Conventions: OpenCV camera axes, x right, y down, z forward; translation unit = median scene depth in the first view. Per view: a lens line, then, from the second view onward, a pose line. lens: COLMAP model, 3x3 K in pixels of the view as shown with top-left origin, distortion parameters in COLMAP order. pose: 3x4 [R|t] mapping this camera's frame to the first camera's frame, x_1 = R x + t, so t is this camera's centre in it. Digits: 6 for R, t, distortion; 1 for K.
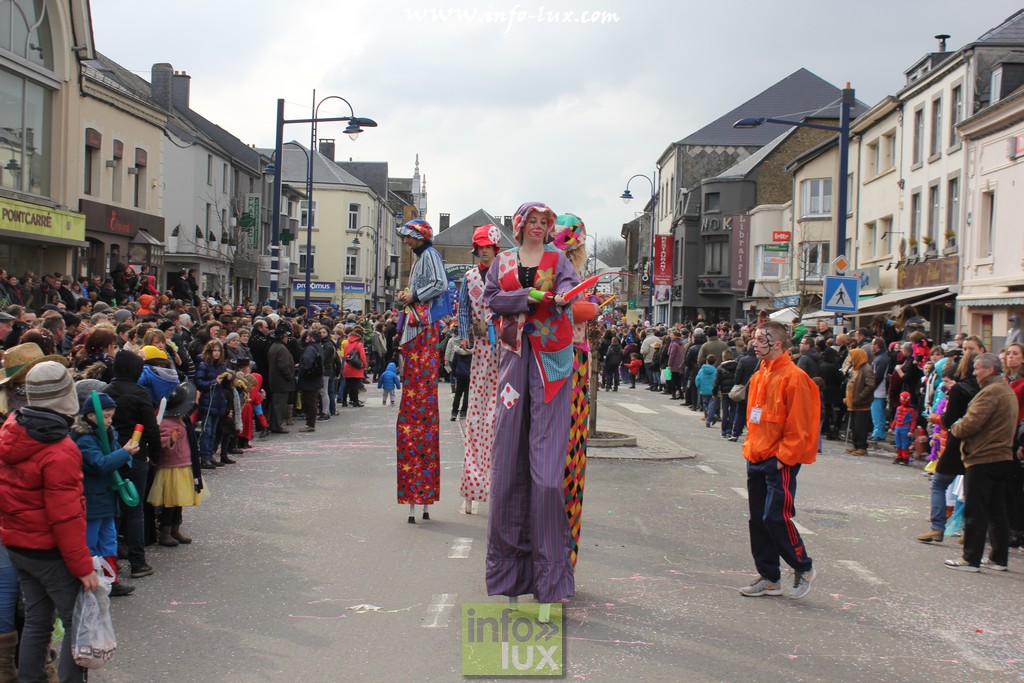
lens RADIAL K [[1397.2, 0, 525.5], [0, 1397.2, 354.4], [0, 0, 1]] dist [-0.049962, 0.000000]
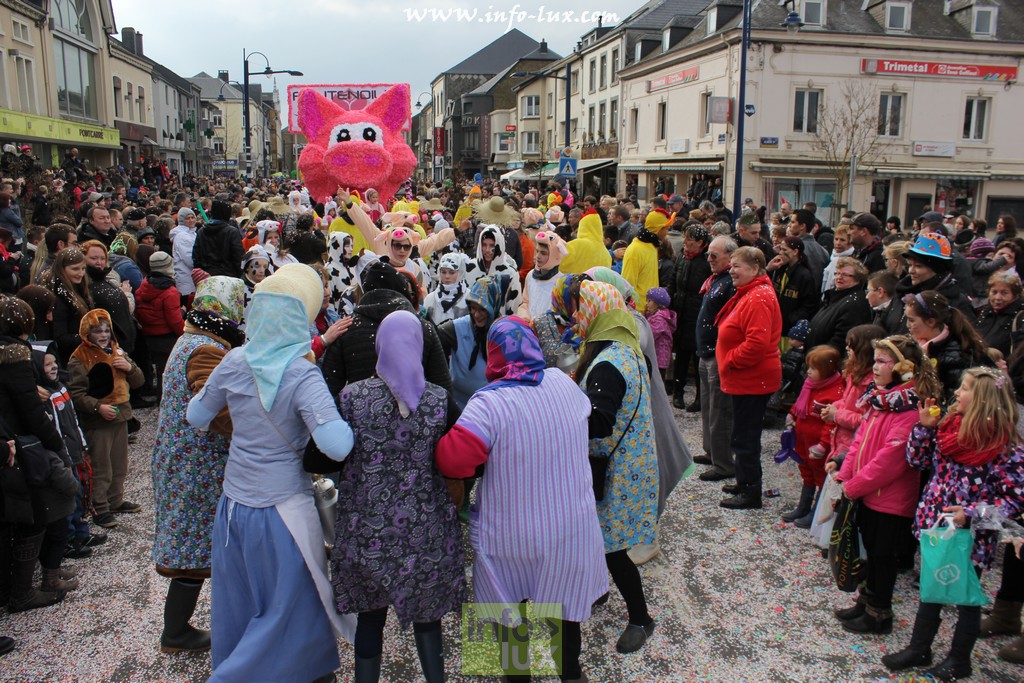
lens RADIAL K [[825.1, 0, 520.1], [0, 825.1, 346.5], [0, 0, 1]] dist [-0.166117, 0.125886]
pose [[0.975759, -0.065352, 0.208861, -0.040036], [0.025766, 0.982041, 0.186901, -0.006174], [-0.217324, -0.176989, 0.959919, -0.045838]]
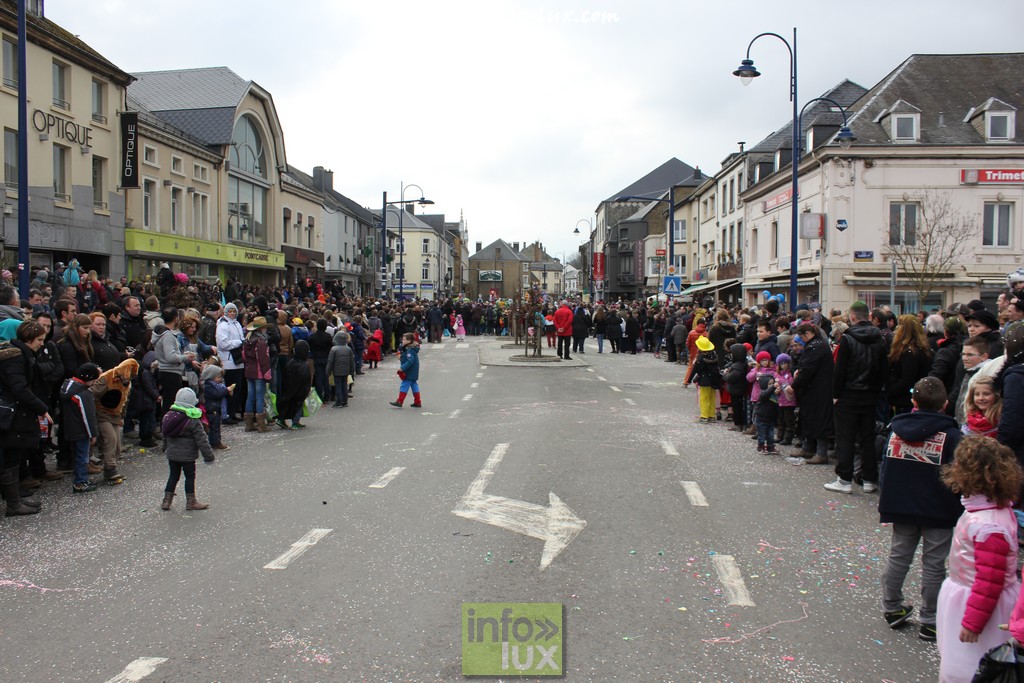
lens RADIAL K [[825.1, 0, 517.1], [0, 825.1, 344.6], [0, 0, 1]] dist [-0.166117, 0.125886]
pose [[0.999533, -0.025638, -0.016598, 0.011726], [0.026077, 0.999302, 0.026739, 0.002158], [0.015901, -0.027159, 0.999505, -0.075955]]
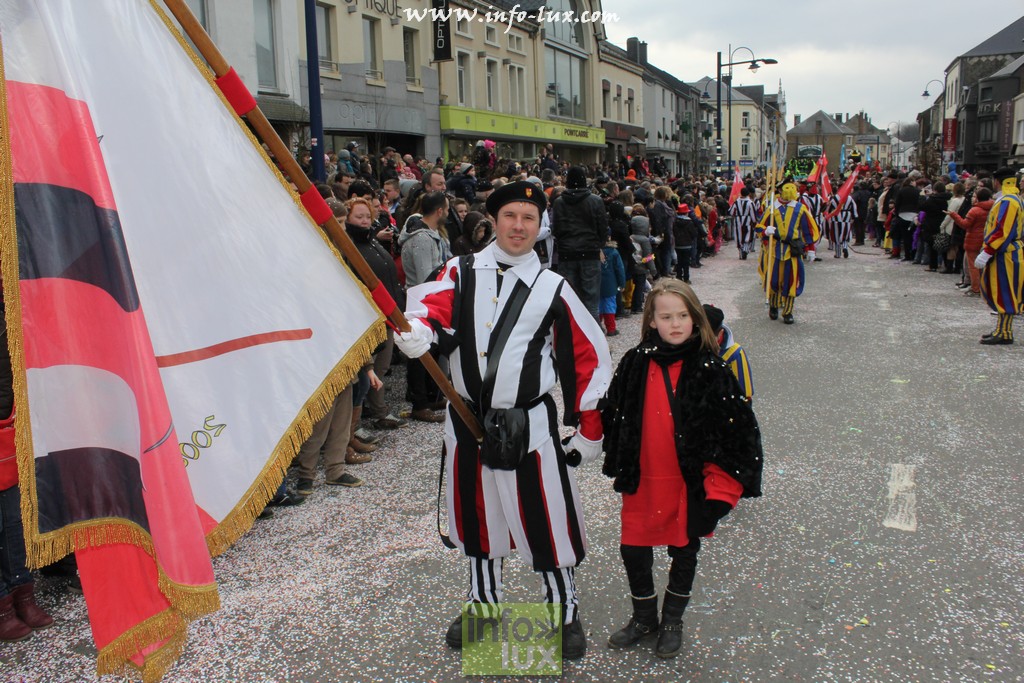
lens RADIAL K [[825.1, 0, 522.0], [0, 825.1, 330.3], [0, 0, 1]] dist [-0.166117, 0.125886]
pose [[0.927497, 0.006232, -0.373779, -0.017190], [0.049725, 0.988919, 0.139878, 0.001199], [0.370509, -0.148323, 0.916910, -0.016594]]
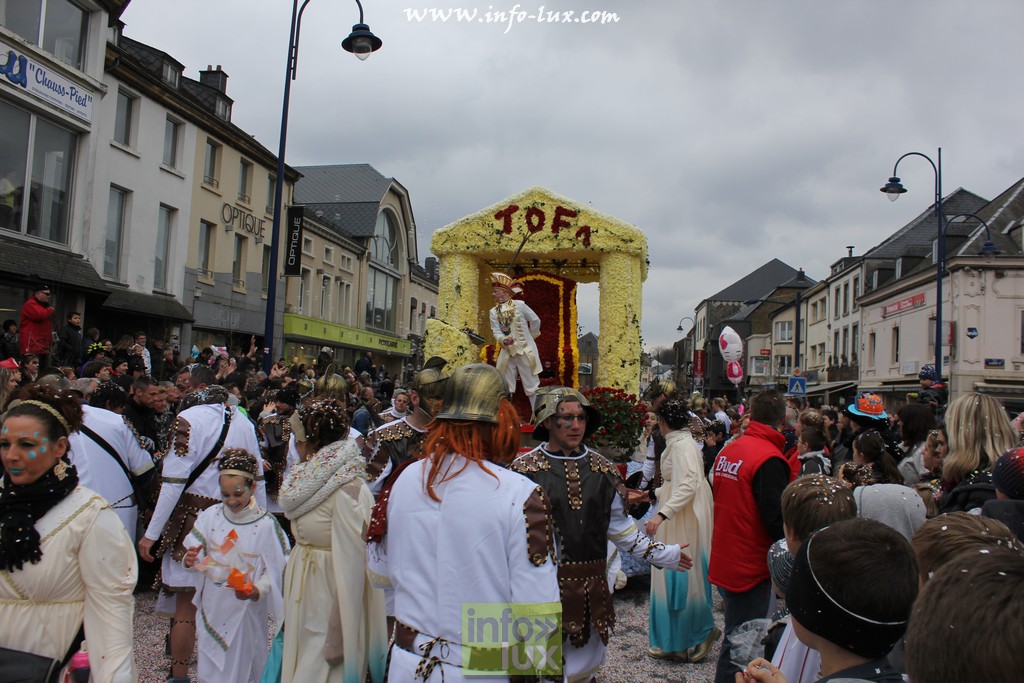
lens RADIAL K [[825.1, 0, 526.0], [0, 825.1, 348.1], [0, 0, 1]] dist [-0.166117, 0.125886]
pose [[0.994742, 0.006832, -0.102182, -0.021185], [-0.015109, 0.996645, -0.080445, 0.001164], [0.101289, 0.081566, 0.991508, -0.098436]]
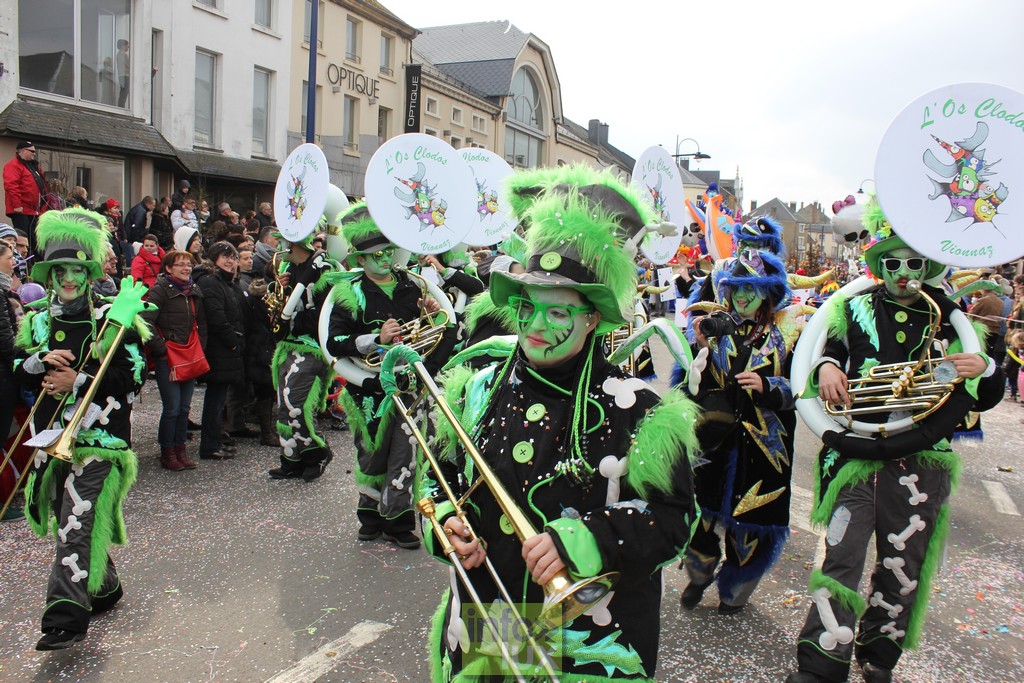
lens RADIAL K [[825.1, 0, 525.4], [0, 825.1, 340.4], [0, 0, 1]] dist [-0.166117, 0.125886]
pose [[0.945983, 0.042179, -0.321462, 0.009722], [-0.019382, 0.997086, 0.073789, 0.002325], [0.323638, -0.063572, 0.944043, -0.065363]]
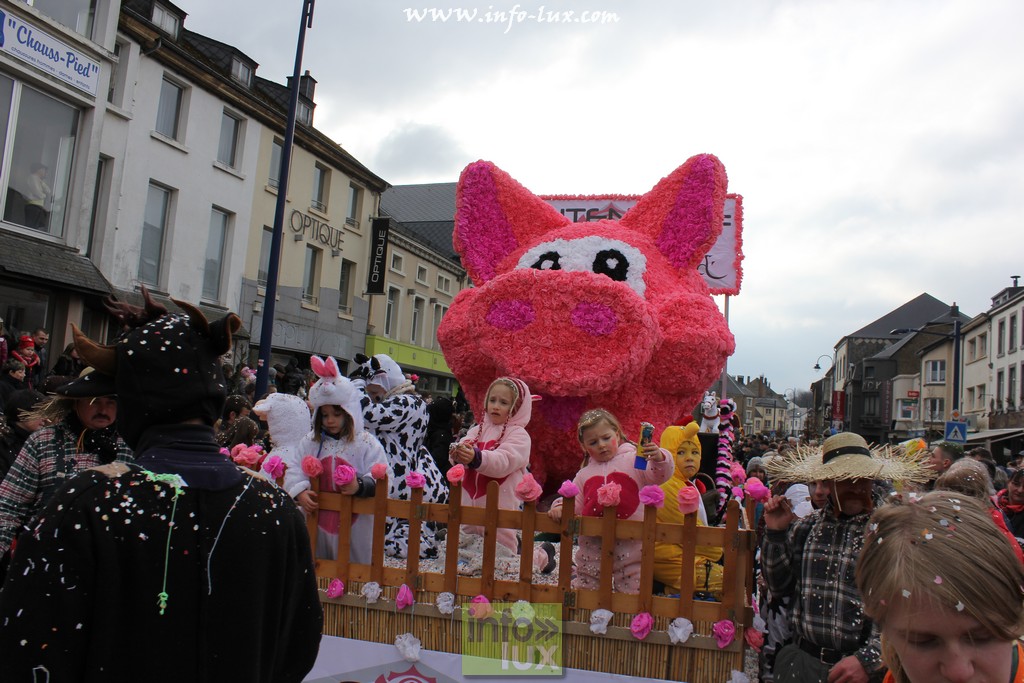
lens RADIAL K [[825.1, 0, 525.9], [0, 825.1, 350.7], [0, 0, 1]] dist [-0.166117, 0.125886]
pose [[0.964799, 0.020066, -0.262222, -0.013193], [-0.052574, 0.991674, -0.117551, -0.000311], [0.257680, 0.127199, 0.957821, -0.034531]]
